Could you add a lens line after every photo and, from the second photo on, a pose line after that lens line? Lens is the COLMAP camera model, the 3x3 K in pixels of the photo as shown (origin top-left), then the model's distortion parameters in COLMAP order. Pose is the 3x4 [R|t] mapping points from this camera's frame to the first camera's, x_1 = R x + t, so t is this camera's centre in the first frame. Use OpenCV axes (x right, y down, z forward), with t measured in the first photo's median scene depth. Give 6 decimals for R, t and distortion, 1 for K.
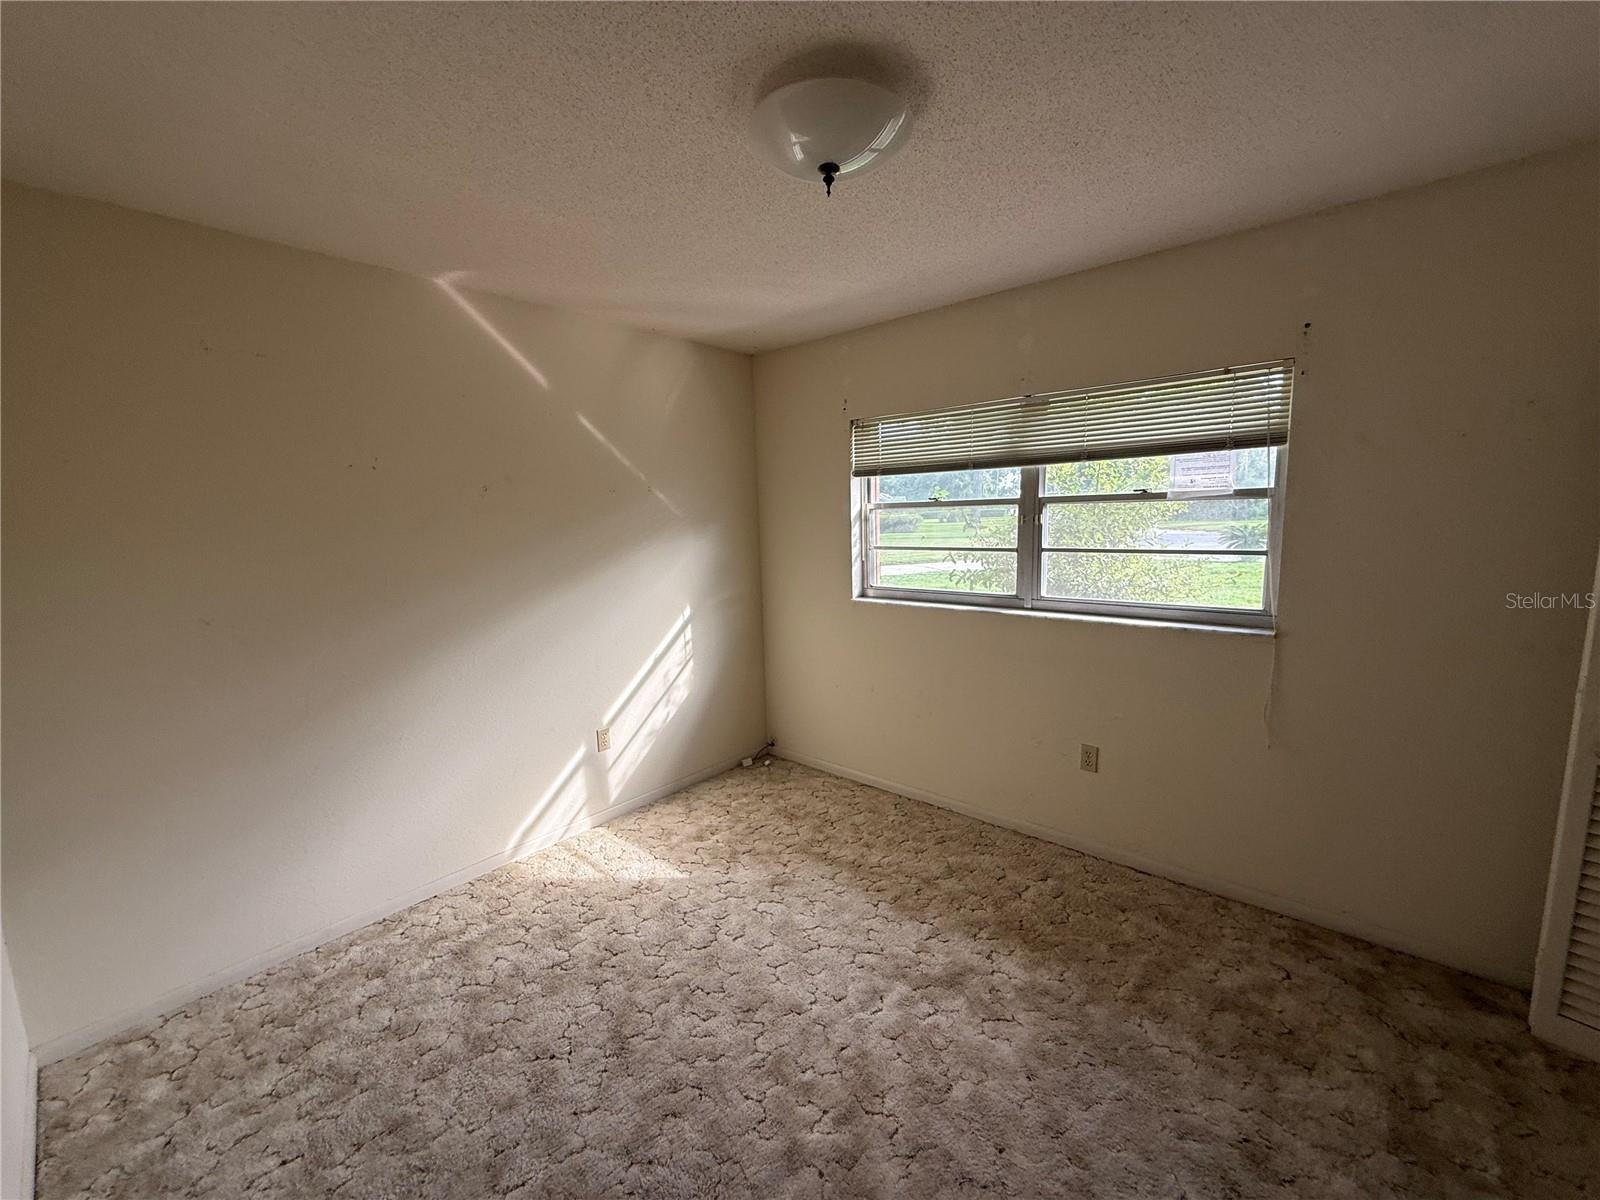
lens RADIAL K [[639.7, 0, 817.8], [0, 639.7, 574.1], [0, 0, 1]] dist [0.000739, 0.000436]
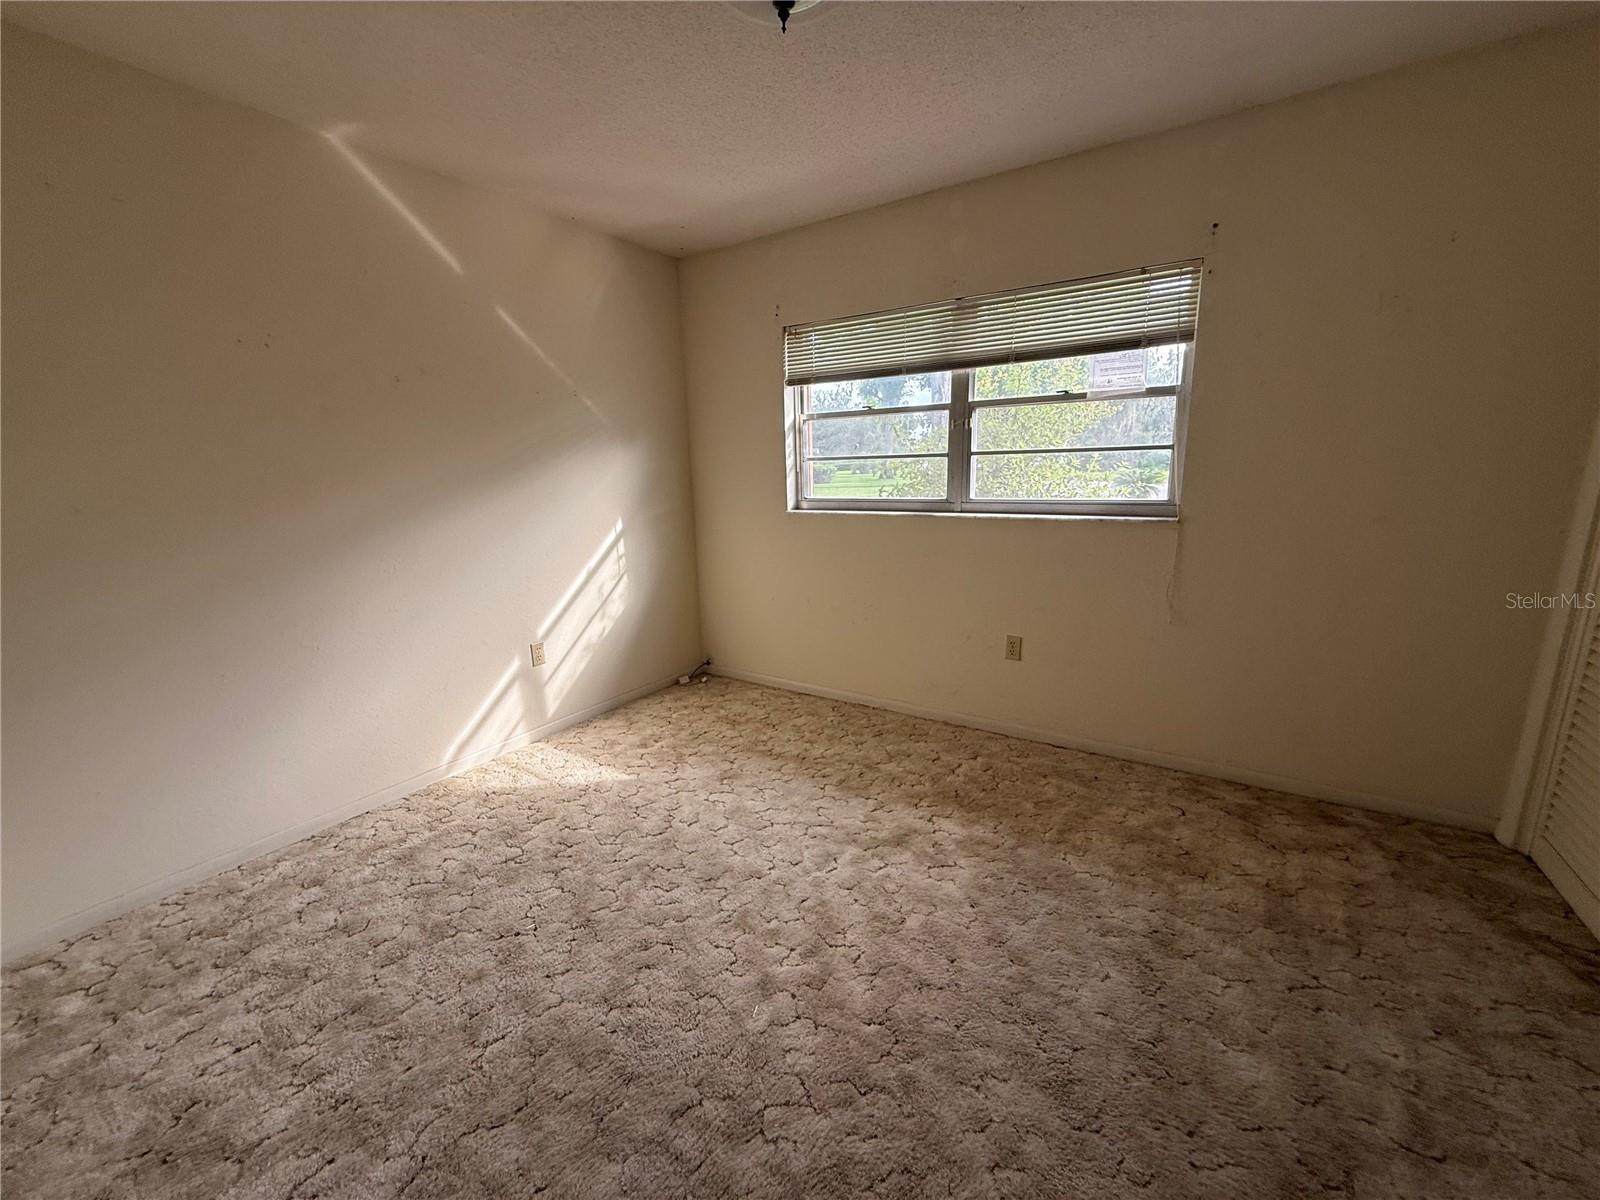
lens RADIAL K [[639.7, 0, 805.7], [0, 639.7, 598.9], [0, 0, 1]] dist [0.000739, 0.000436]
pose [[0.990858, -0.025718, 0.132432, -0.073098], [0.016254, 0.997268, 0.072055, 0.140285], [-0.133923, -0.069244, 0.988570, -0.015803]]
